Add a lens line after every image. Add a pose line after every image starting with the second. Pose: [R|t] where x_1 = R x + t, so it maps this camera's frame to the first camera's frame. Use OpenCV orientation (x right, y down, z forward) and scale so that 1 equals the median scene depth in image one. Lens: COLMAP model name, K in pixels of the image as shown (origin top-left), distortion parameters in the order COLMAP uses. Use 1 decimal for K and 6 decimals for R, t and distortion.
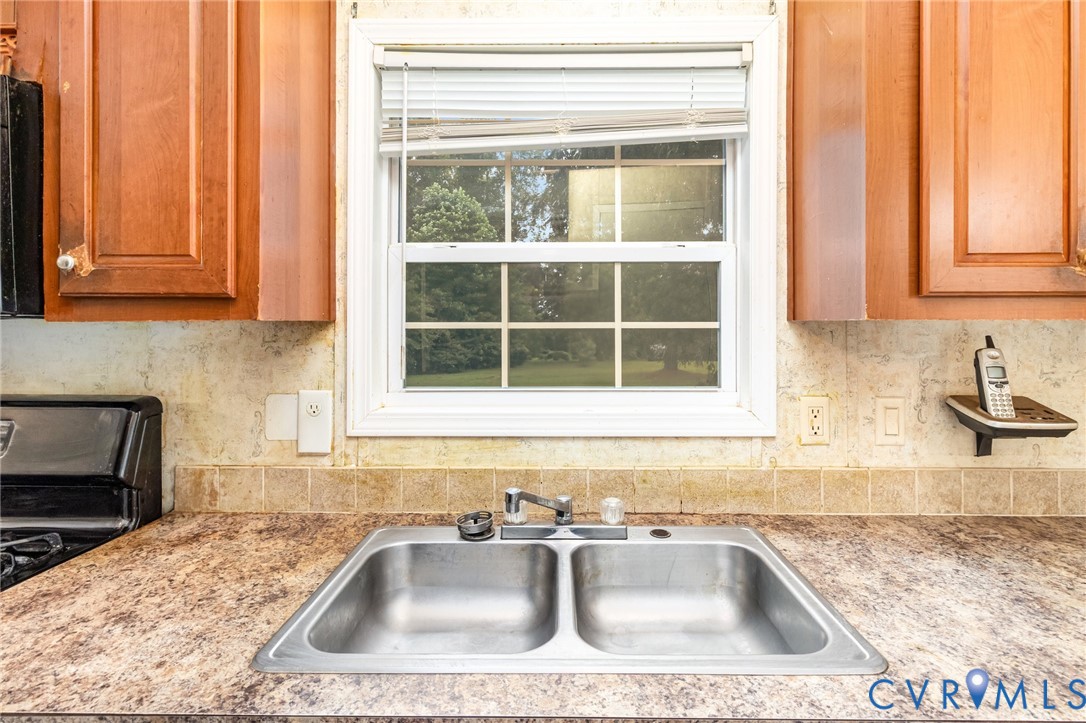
lens RADIAL K [[517.4, 0, 527.7], [0, 517.4, 322.0], [0, 0, 1]] dist [0.002158, 0.000192]
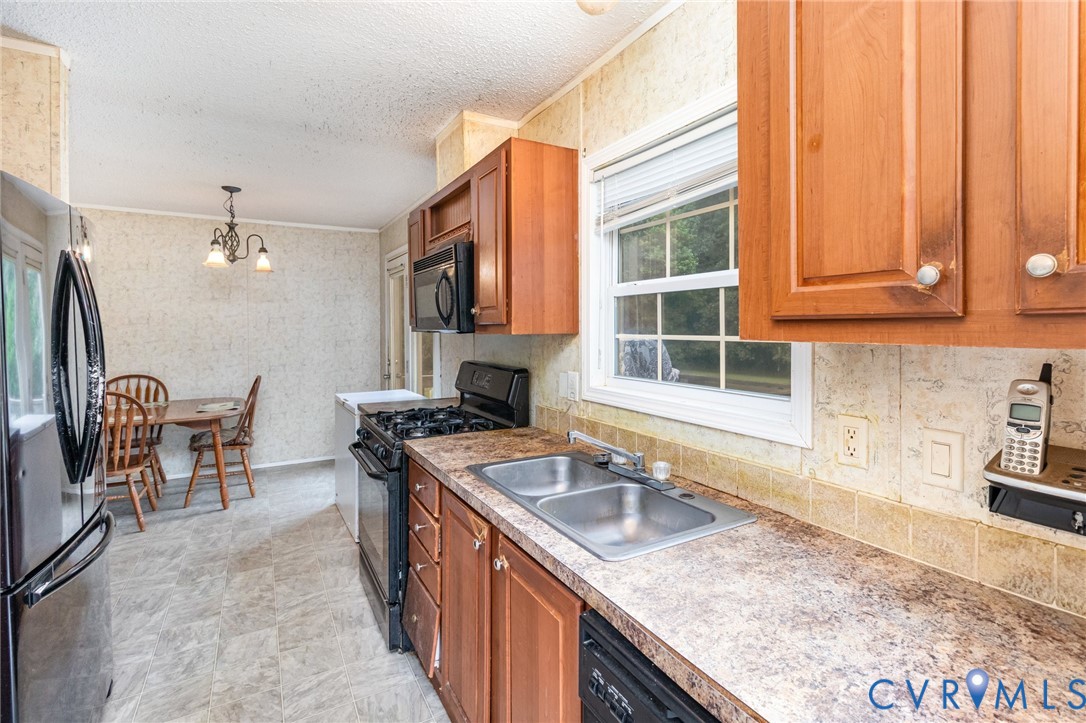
lens RADIAL K [[517.4, 0, 557.8], [0, 517.4, 329.6], [0, 0, 1]] dist [0.002158, 0.000192]
pose [[0.512785, 0.004559, -0.858505, 1.101858], [0.007525, 0.999924, 0.009804, -0.031839], [0.858484, -0.011487, 0.512712, 0.033891]]
